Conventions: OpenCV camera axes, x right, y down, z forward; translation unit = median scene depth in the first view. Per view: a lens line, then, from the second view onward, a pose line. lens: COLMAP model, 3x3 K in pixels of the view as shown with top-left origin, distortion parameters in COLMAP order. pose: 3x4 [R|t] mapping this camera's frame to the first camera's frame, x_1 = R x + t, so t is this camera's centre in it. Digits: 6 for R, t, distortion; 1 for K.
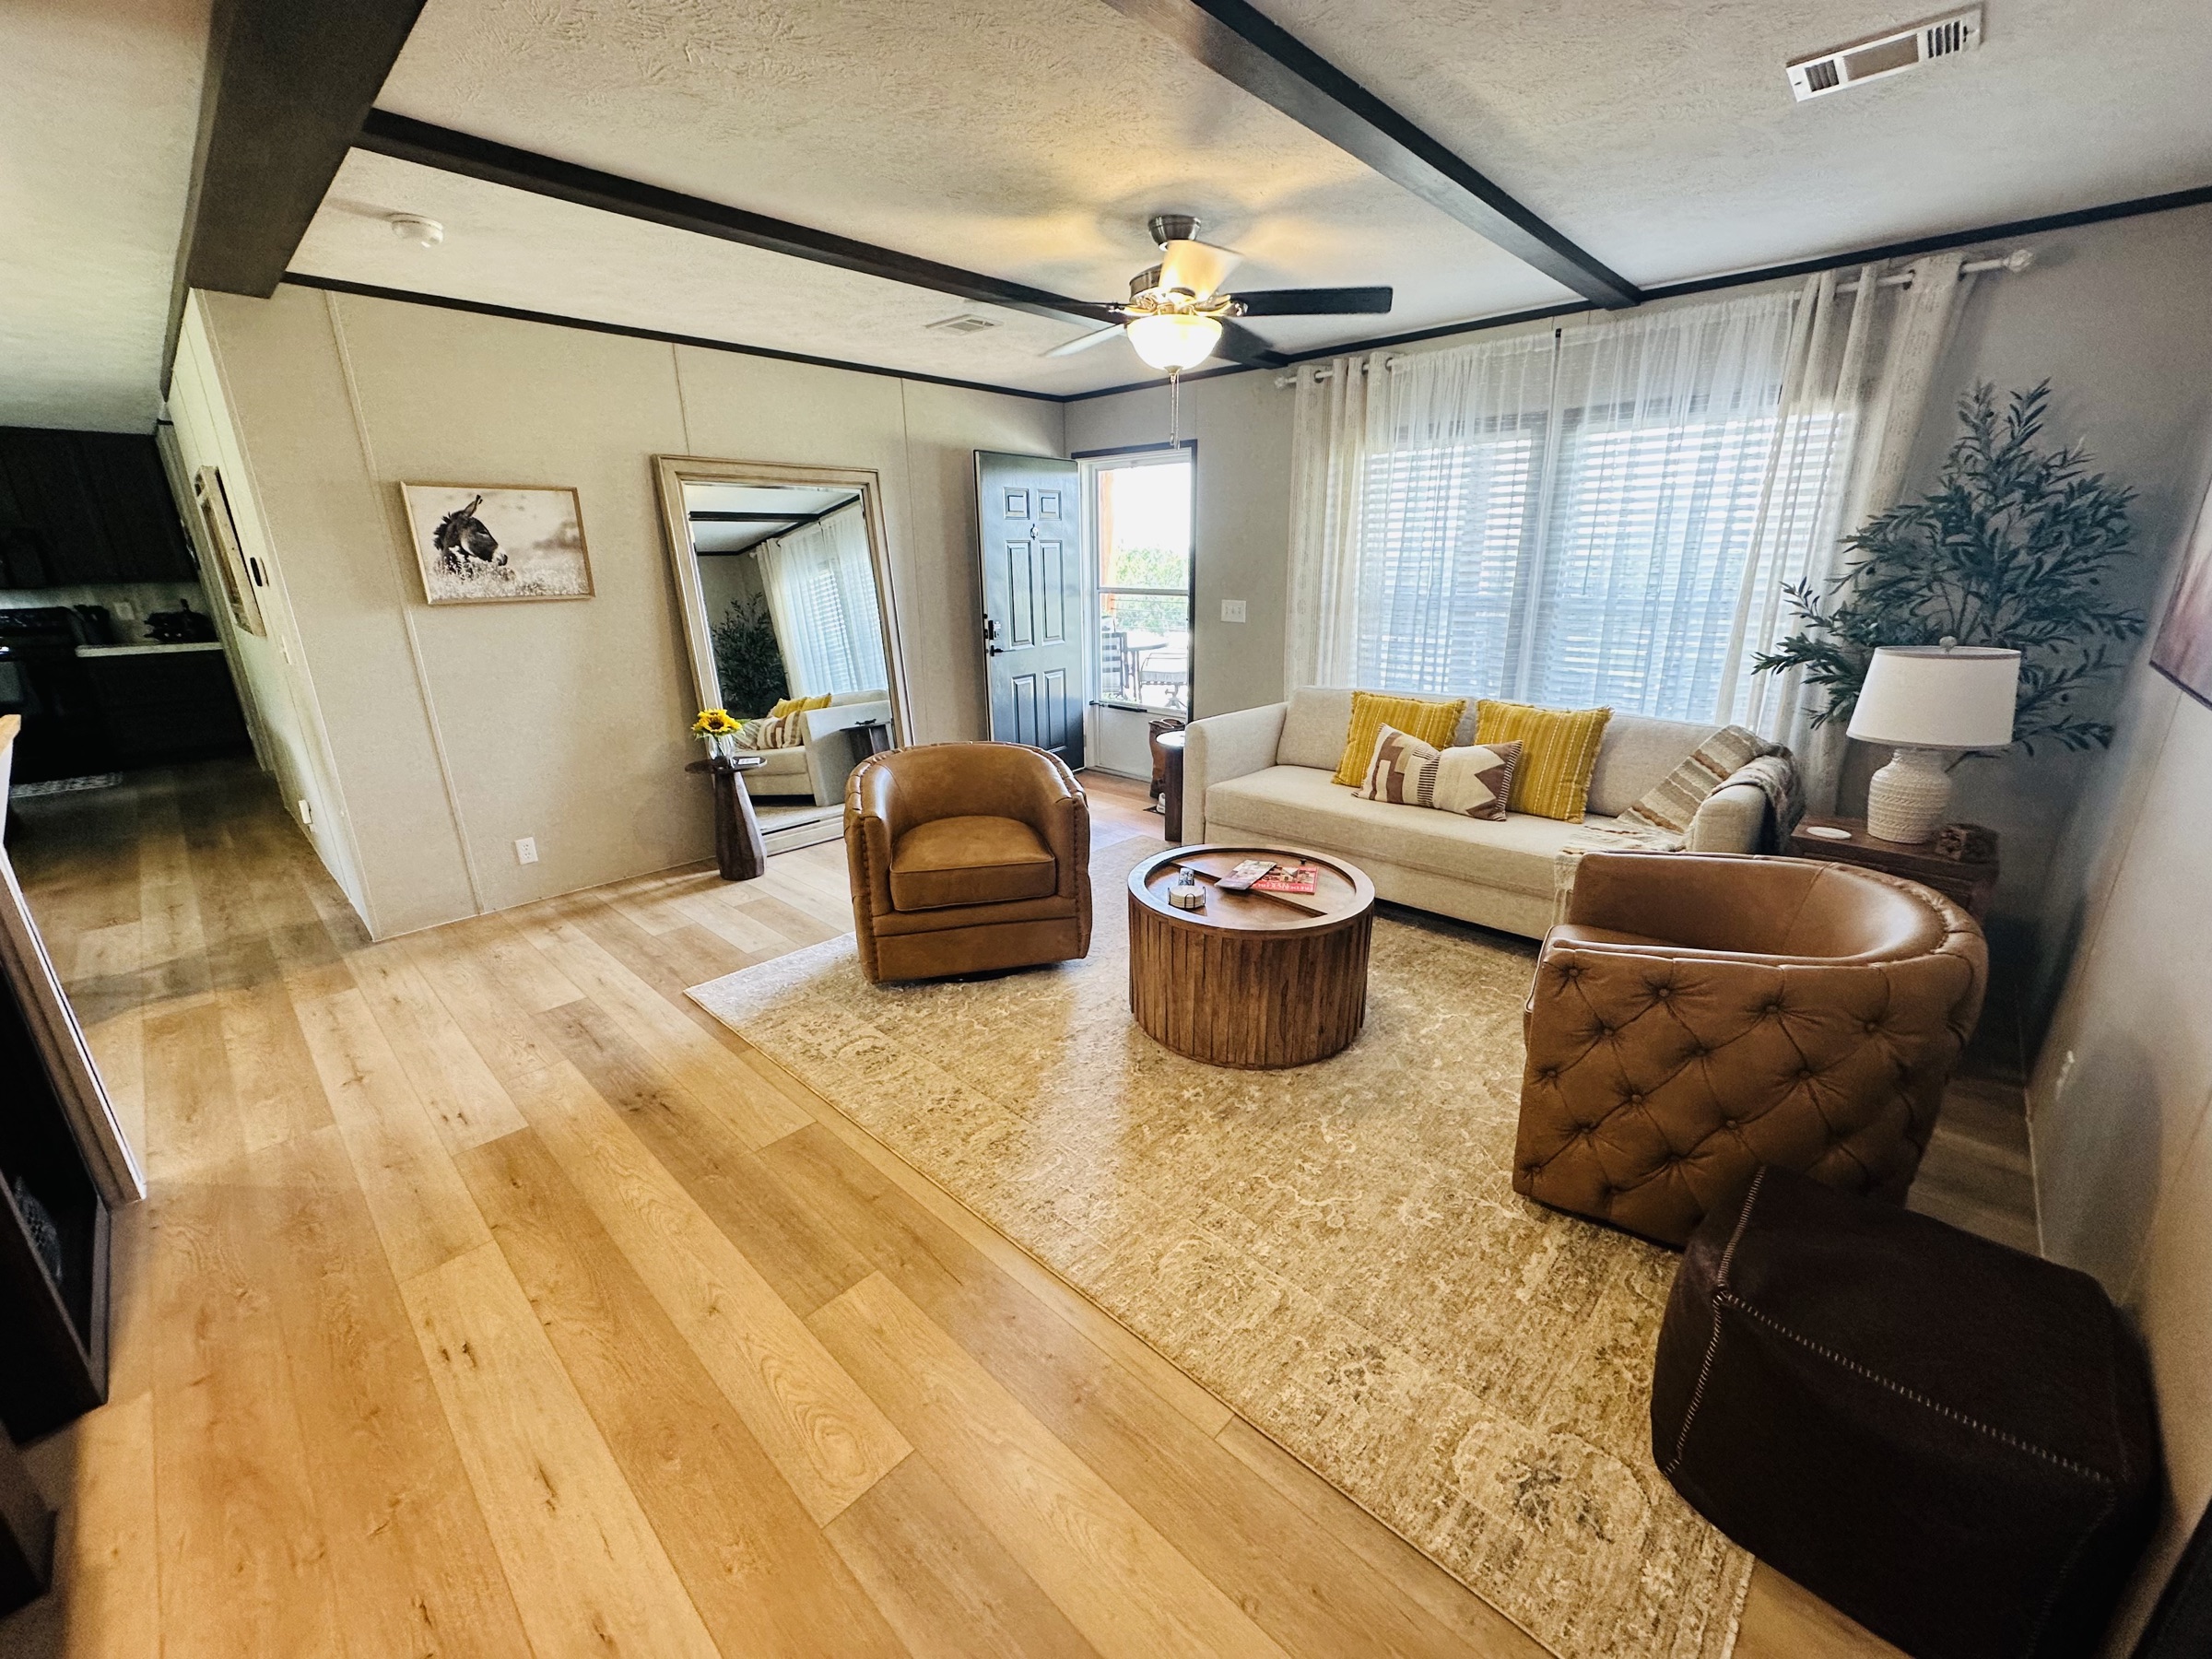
lens RADIAL K [[881.8, 0, 1112.3], [0, 881.8, 828.3], [0, 0, 1]] dist [-0.002603, 0.000381]
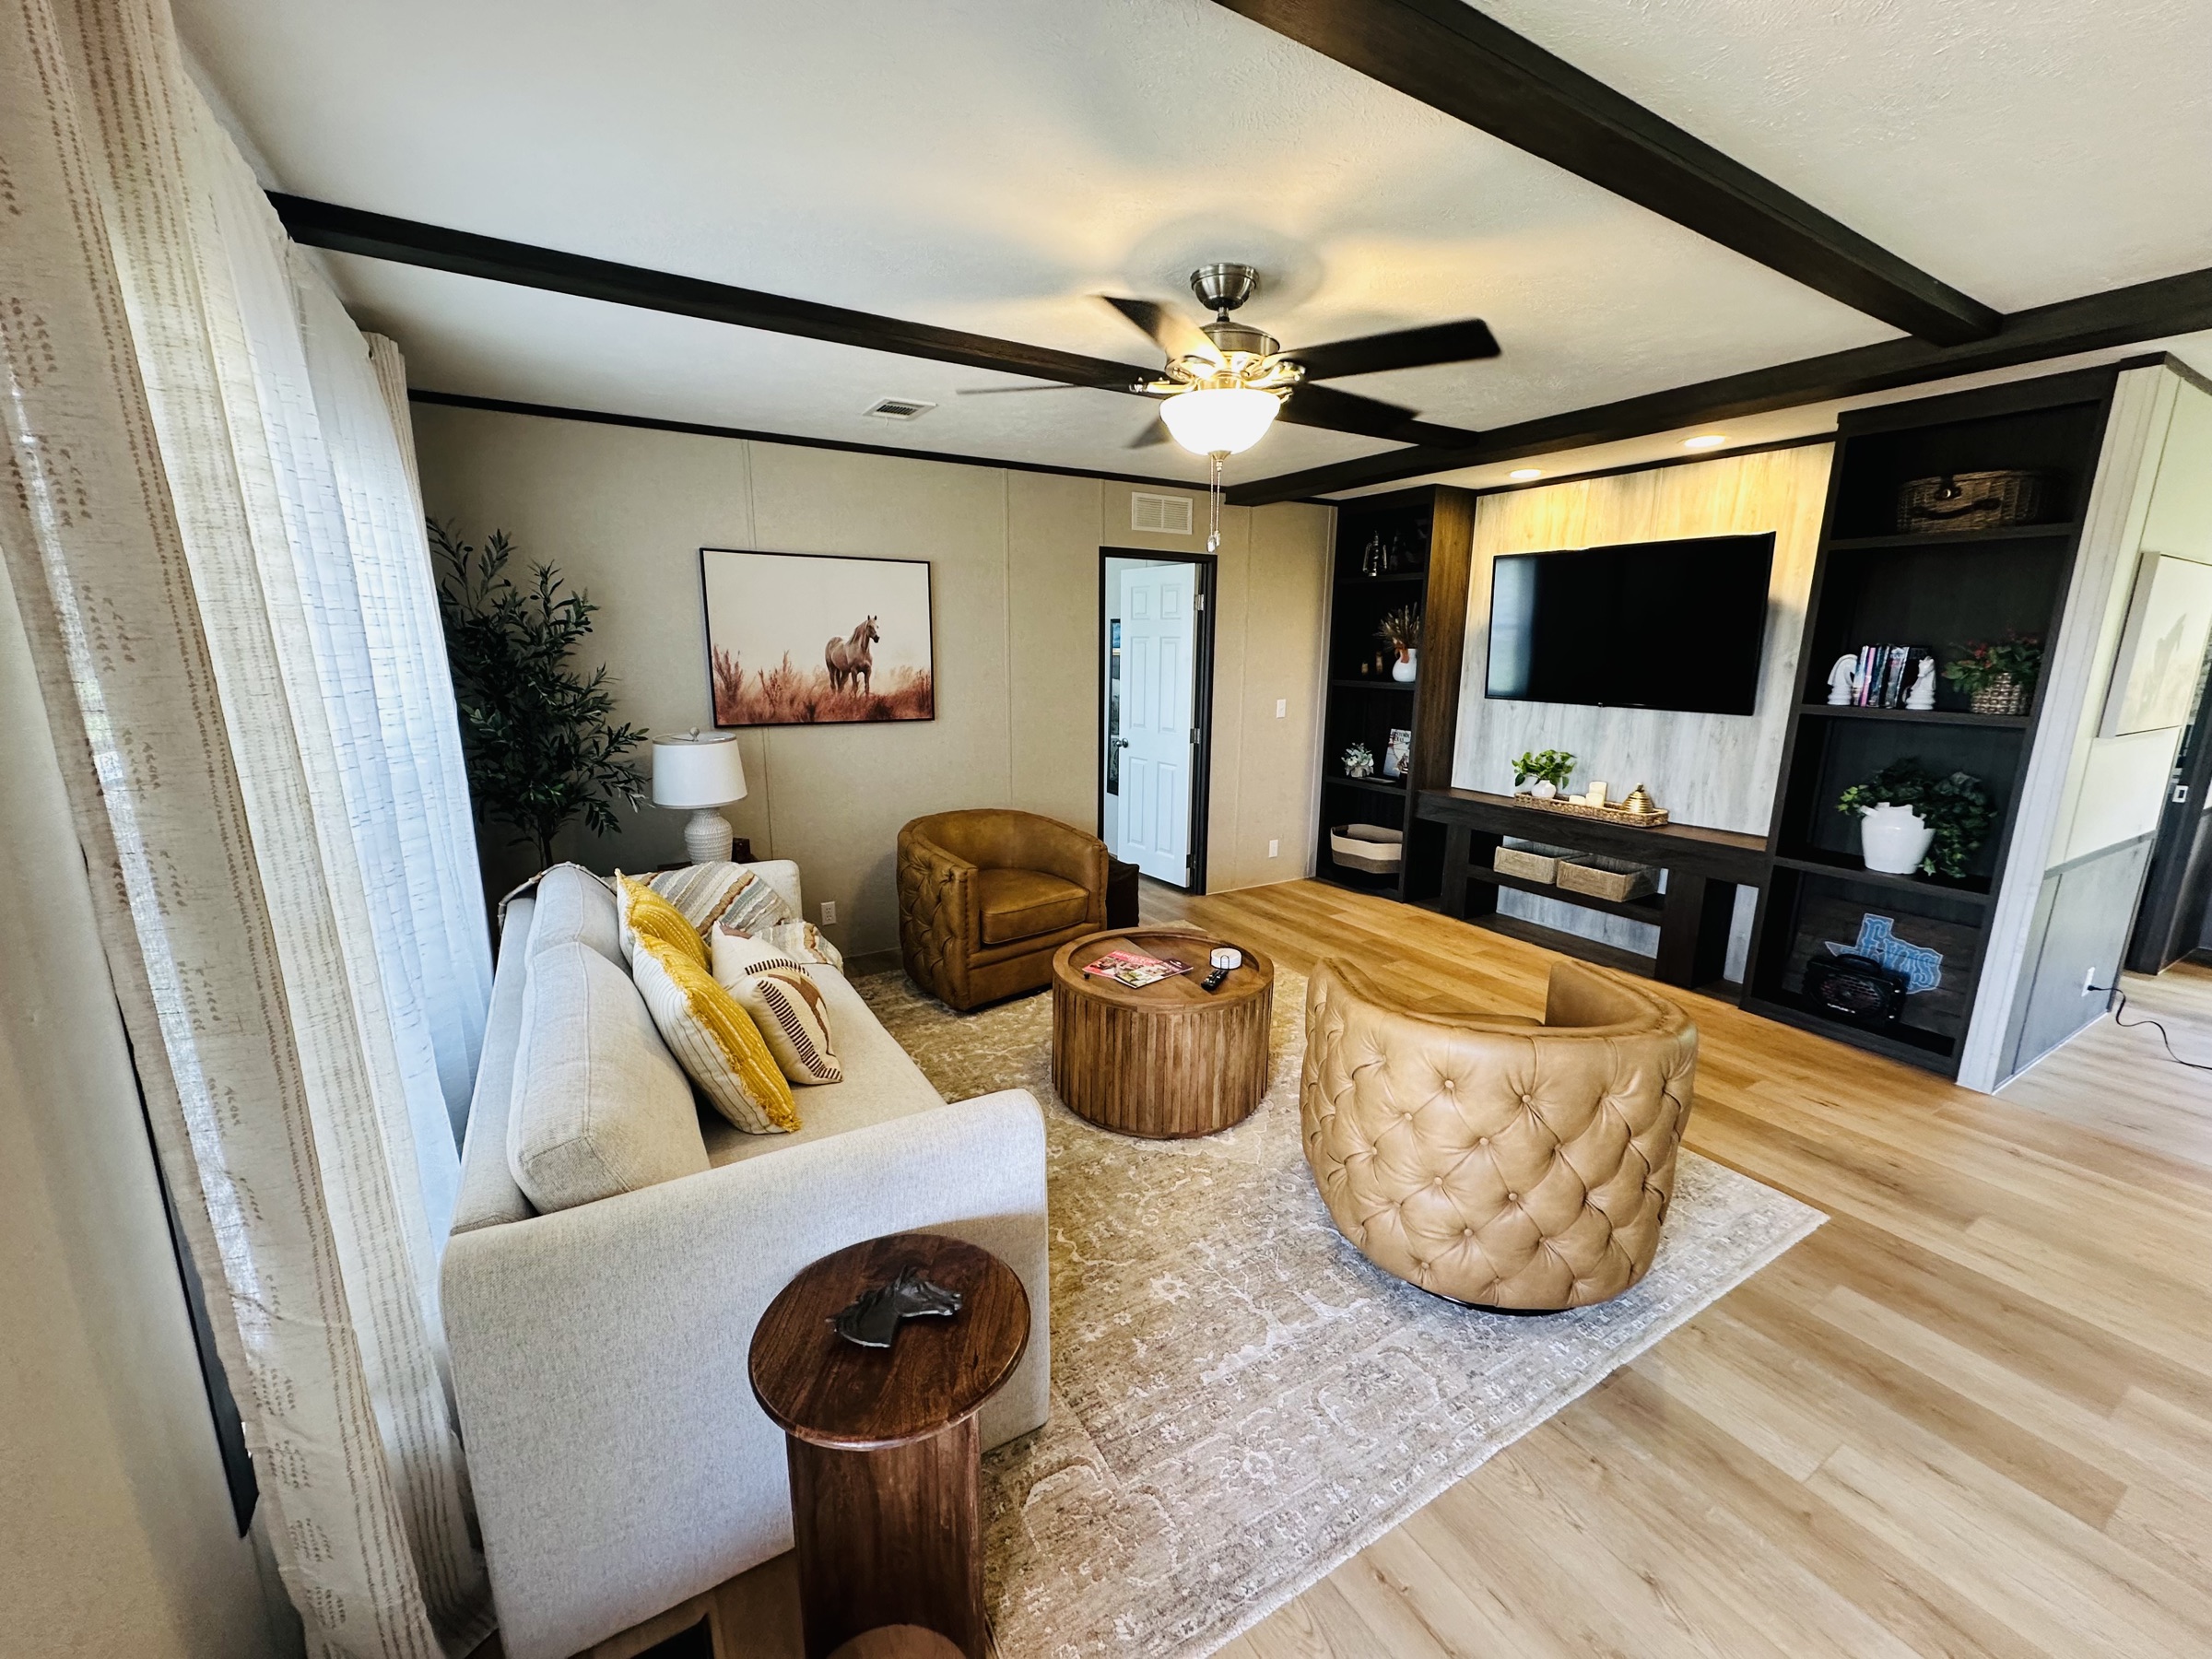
lens RADIAL K [[881.8, 0, 1105.8], [0, 881.8, 831.9], [0, 0, 1]] dist [-0.002603, 0.000381]
pose [[-0.962347, -0.055472, 0.266102, -0.057901], [0.085209, 0.868050, 0.489110, -0.608956], [-0.258122, 0.493368, -0.830639, 1.809191]]
